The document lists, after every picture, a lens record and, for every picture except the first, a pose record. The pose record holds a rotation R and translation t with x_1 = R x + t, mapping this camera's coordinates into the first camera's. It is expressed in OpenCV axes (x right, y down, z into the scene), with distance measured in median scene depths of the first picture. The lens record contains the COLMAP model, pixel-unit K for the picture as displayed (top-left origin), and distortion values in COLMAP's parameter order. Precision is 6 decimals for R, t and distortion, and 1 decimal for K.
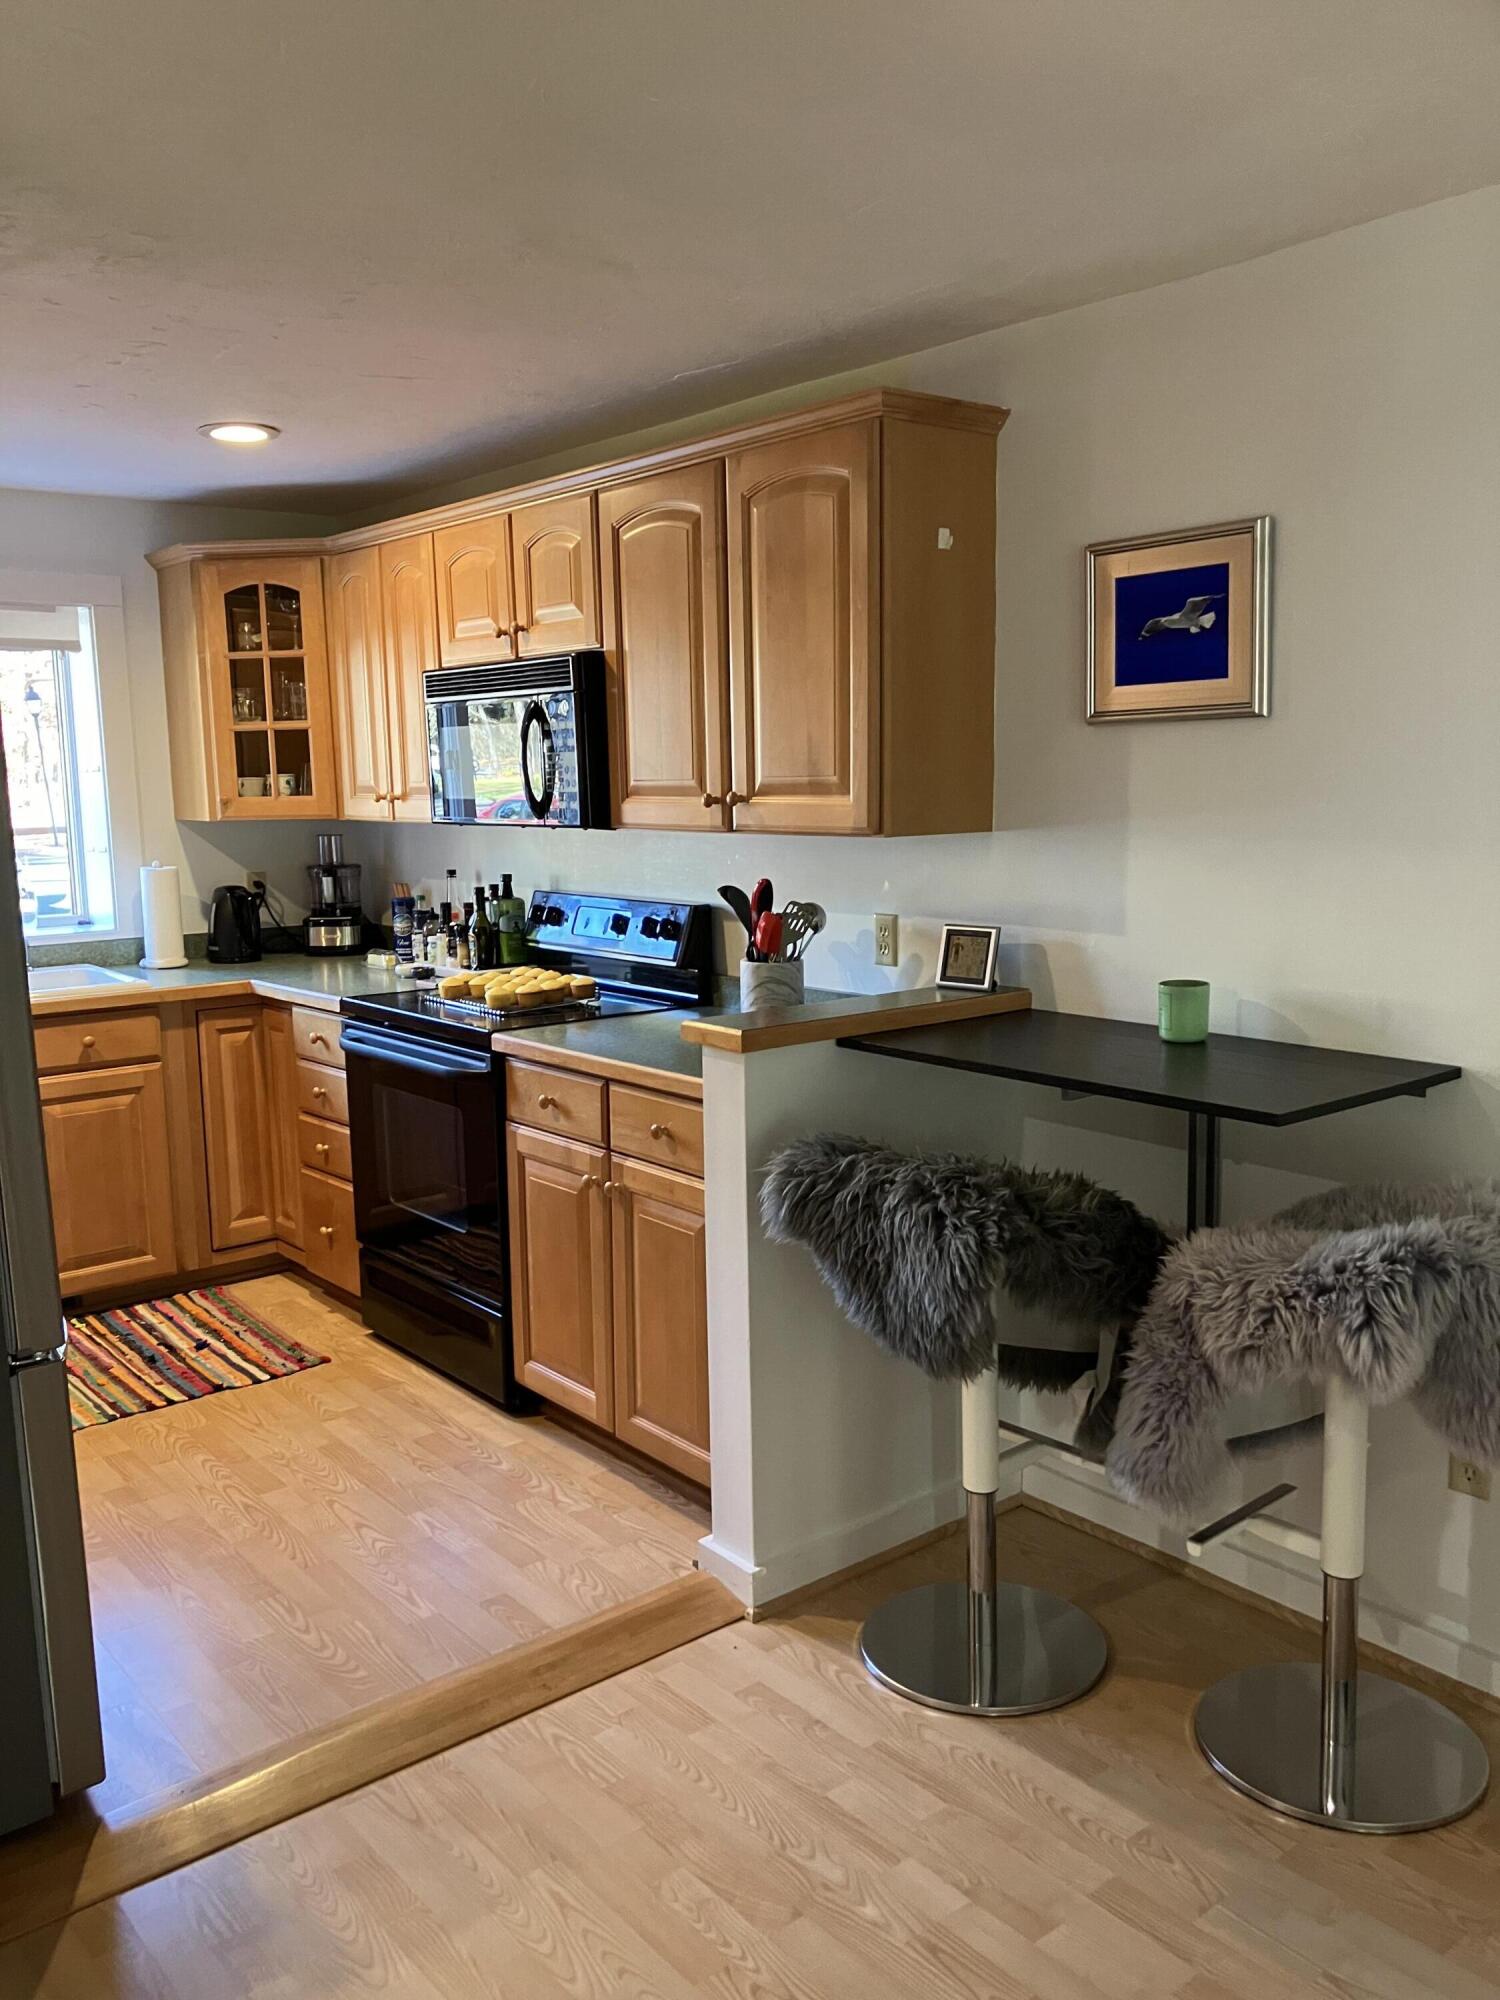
lens RADIAL K [[1628.9, 0, 751.6], [0, 1628.9, 1031.6], [0, 0, 1]] dist [0.007697, -0.000374]
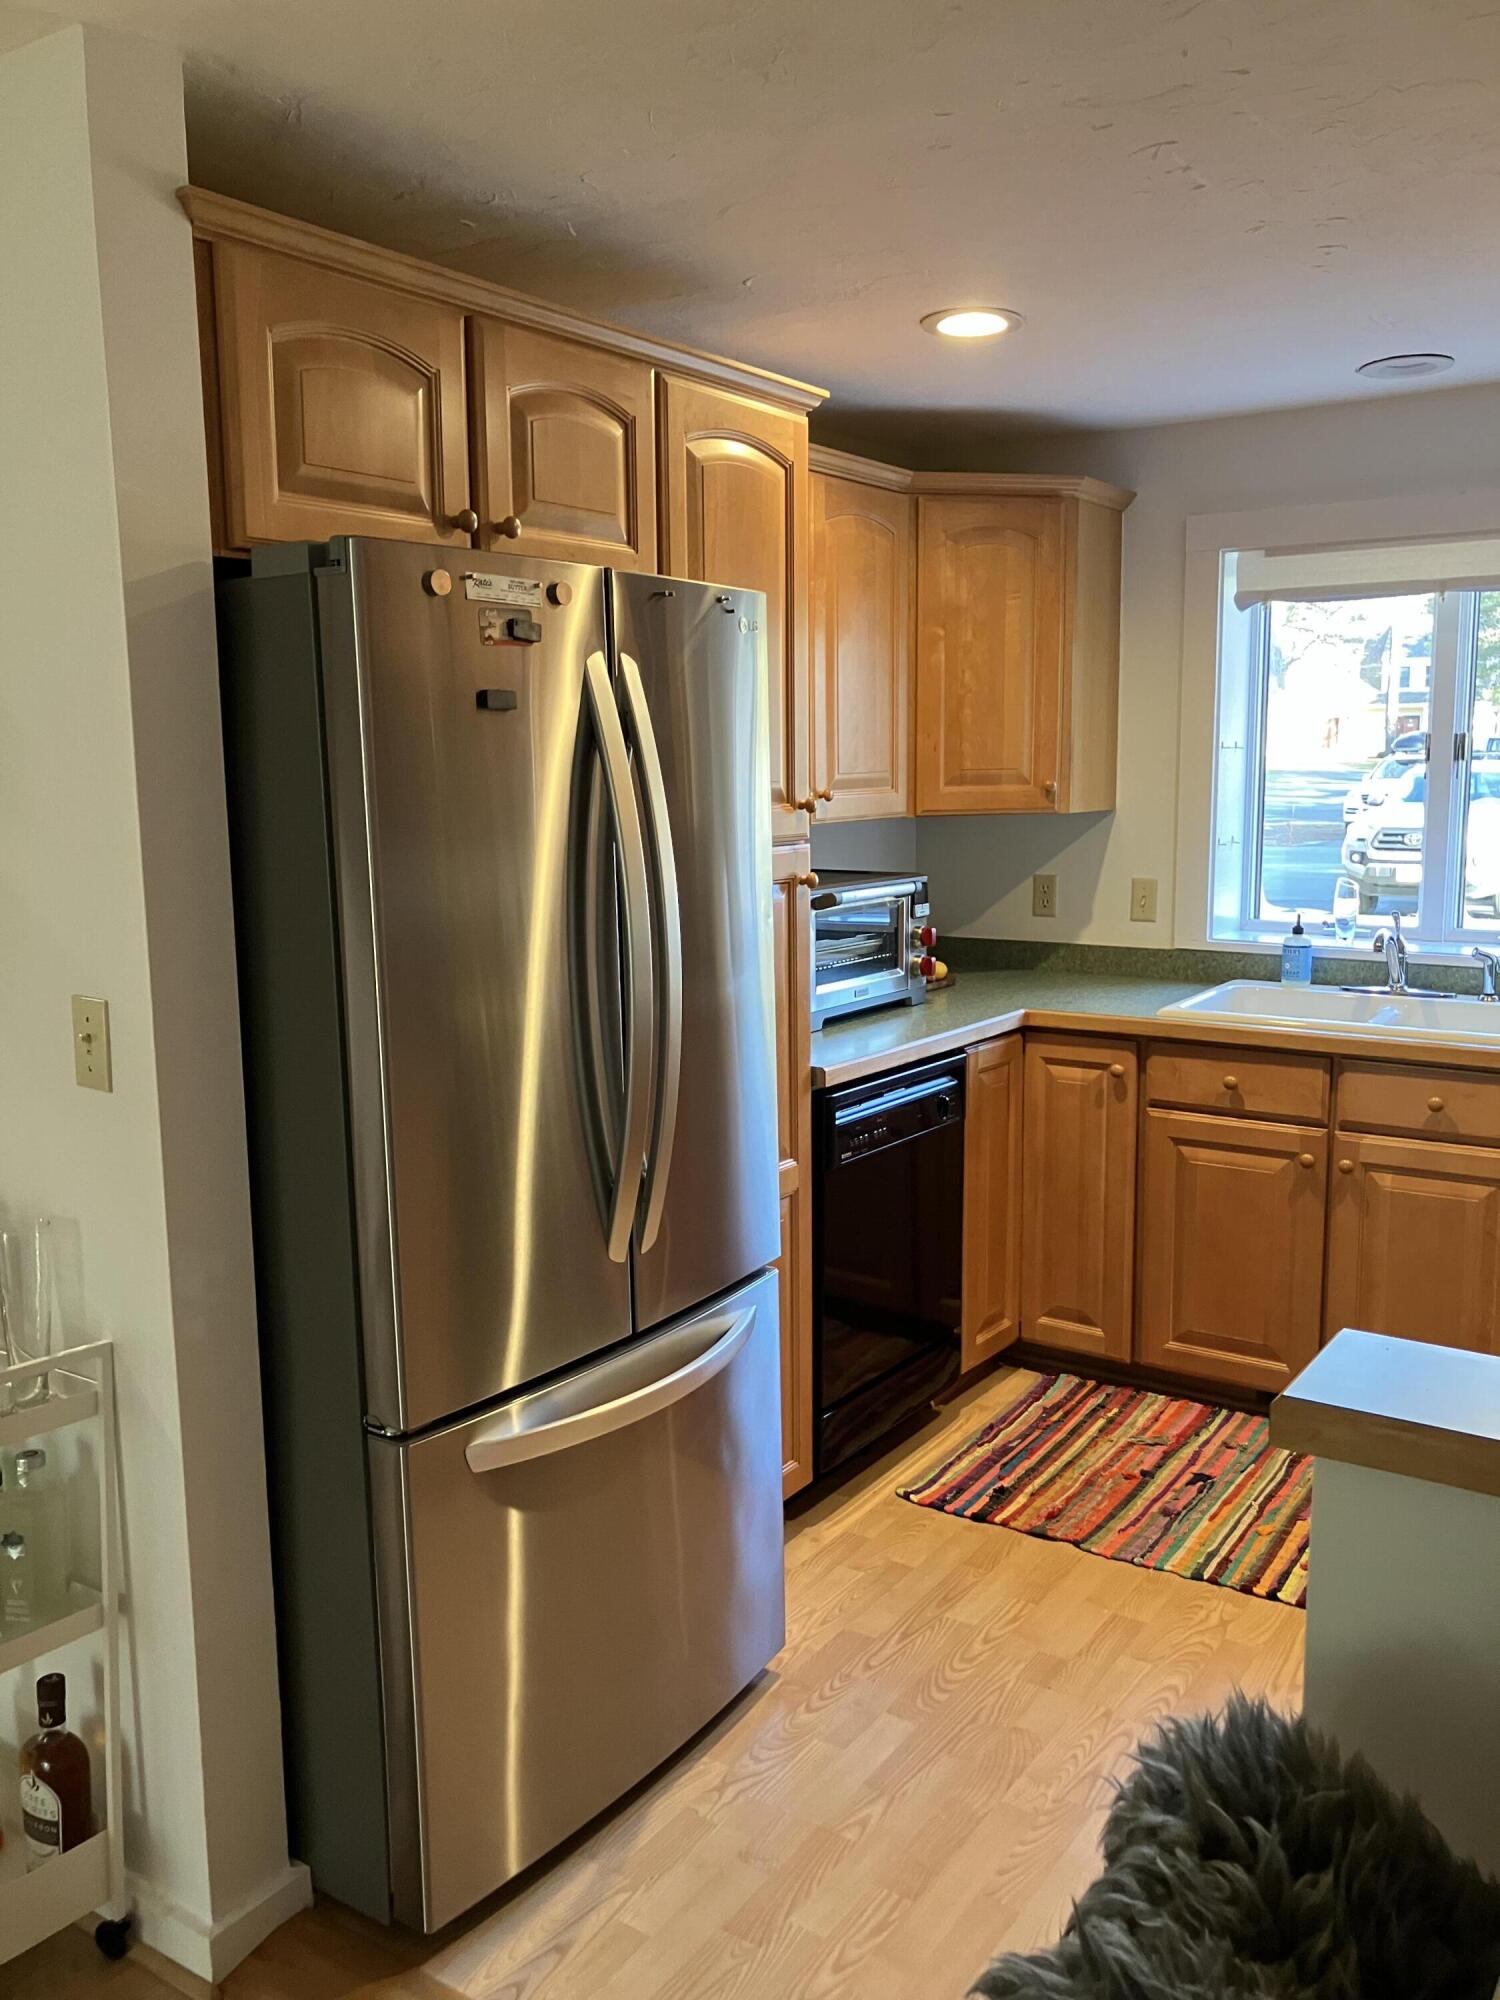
lens RADIAL K [[1640.2, 0, 744.9], [0, 1640.2, 1007.0], [0, 0, 1]] dist [0.050839, -0.102905]
pose [[0.297468, 0.161108, -0.941040, 0.204056], [-0.150837, 0.981211, 0.120305, -0.078432], [0.942741, 0.106157, 0.316180, 0.429039]]
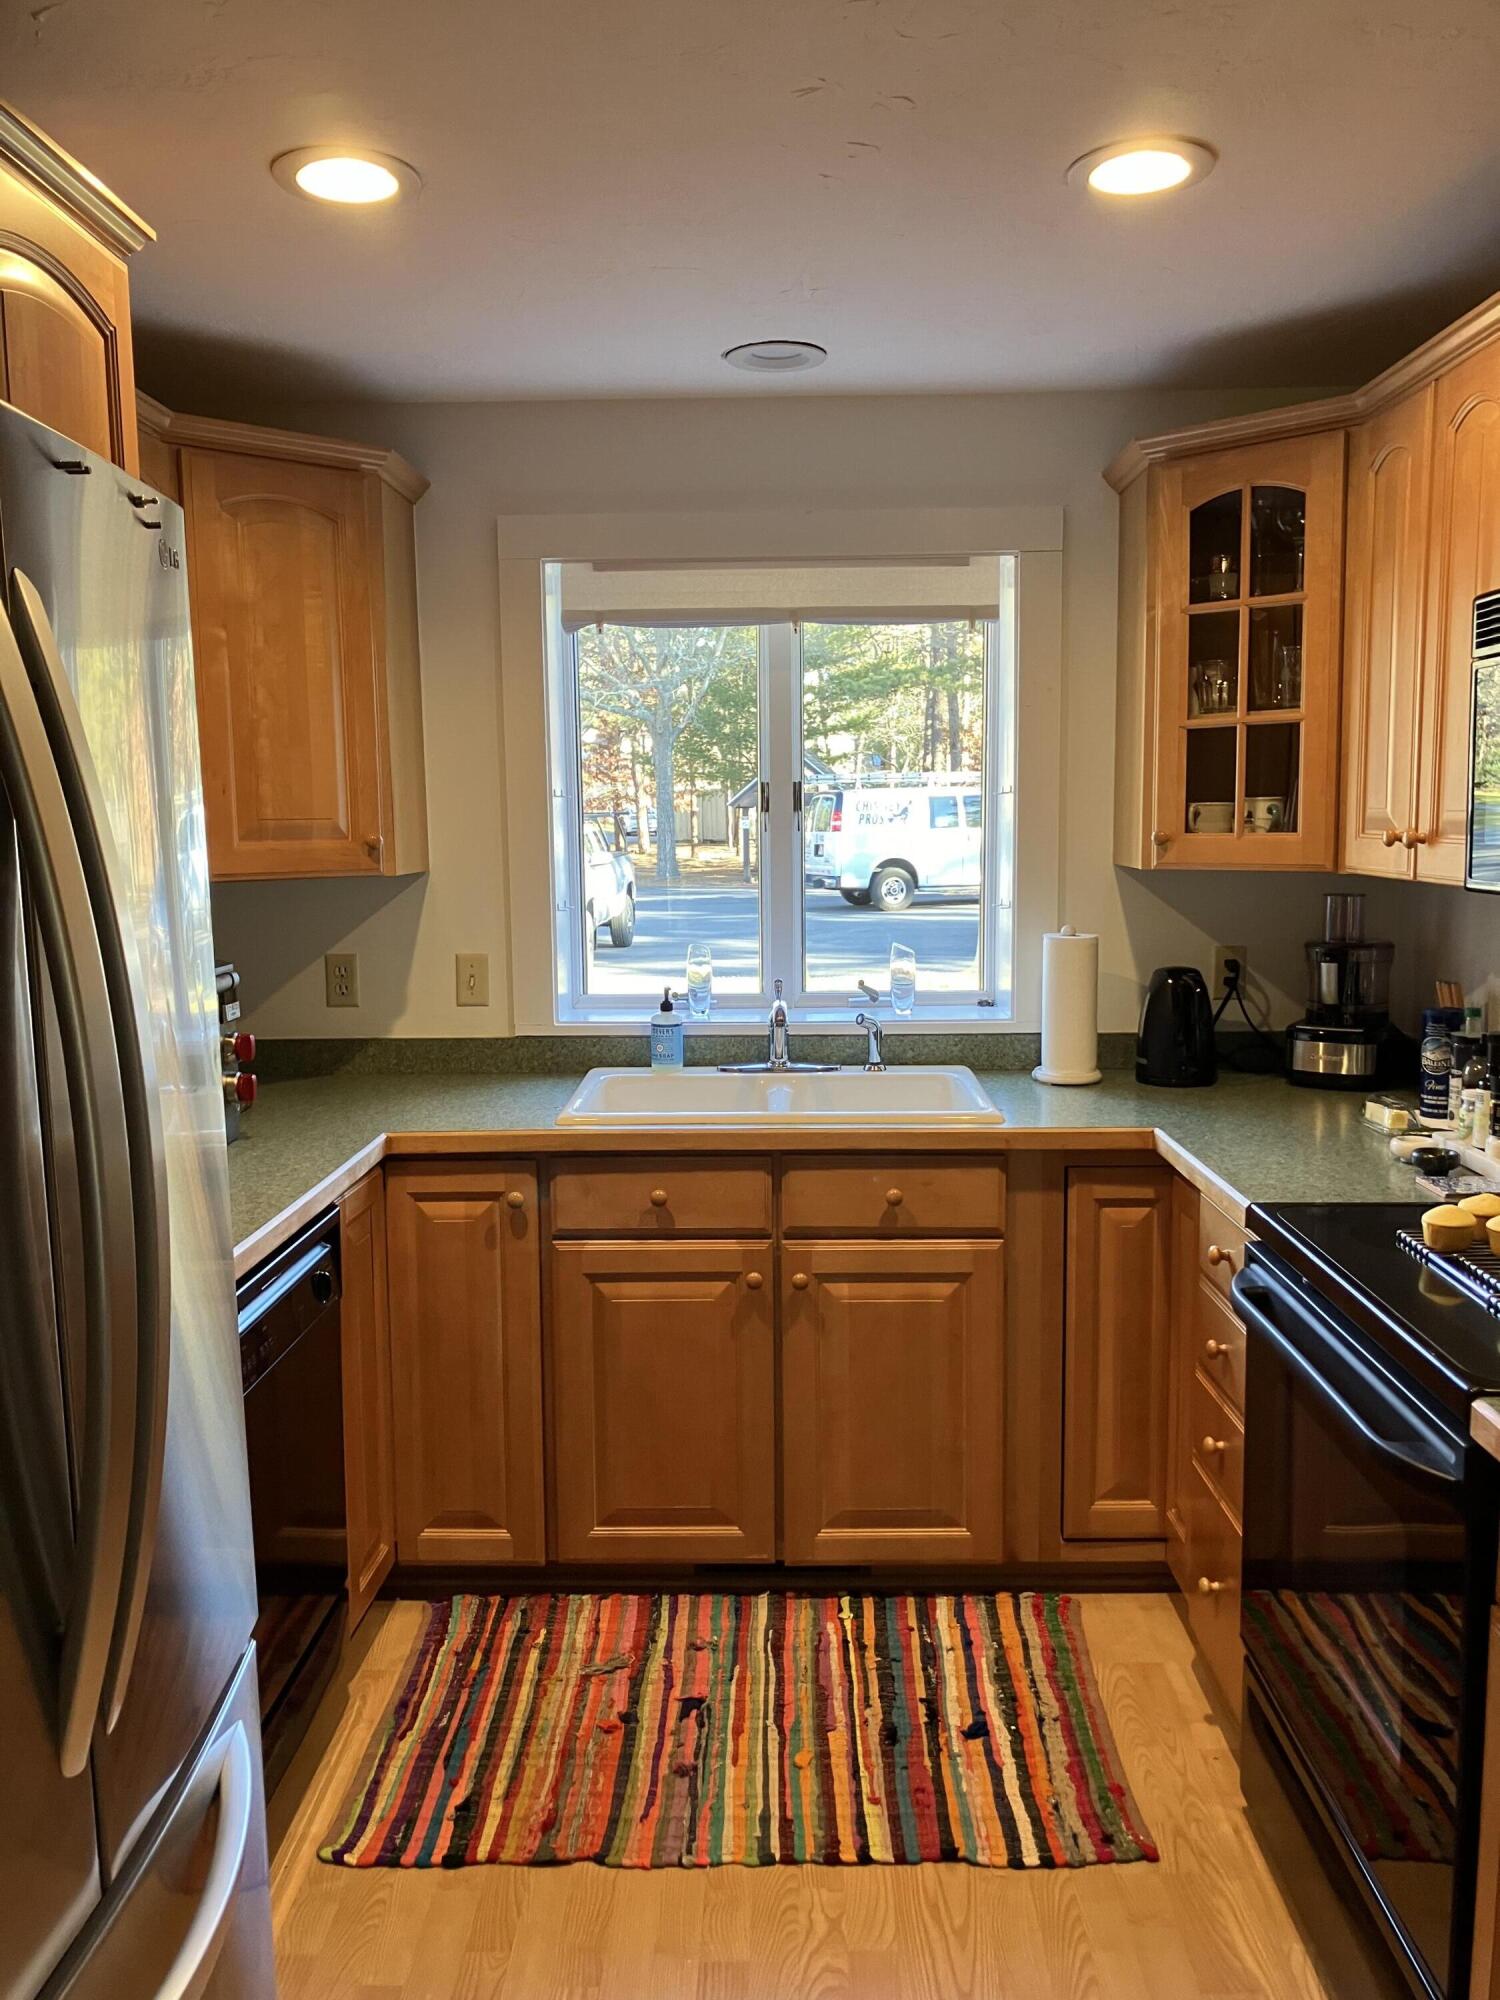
lens RADIAL K [[1664.4, 0, 748.7], [0, 1664.4, 1012.0], [0, 0, 1]] dist [0.014365, 0.007598]
pose [[0.765811, 0.086706, -0.637194, -0.027057], [-0.106297, 0.994306, 0.007546, -0.064339], [0.634220, 0.061953, 0.770666, 0.418091]]
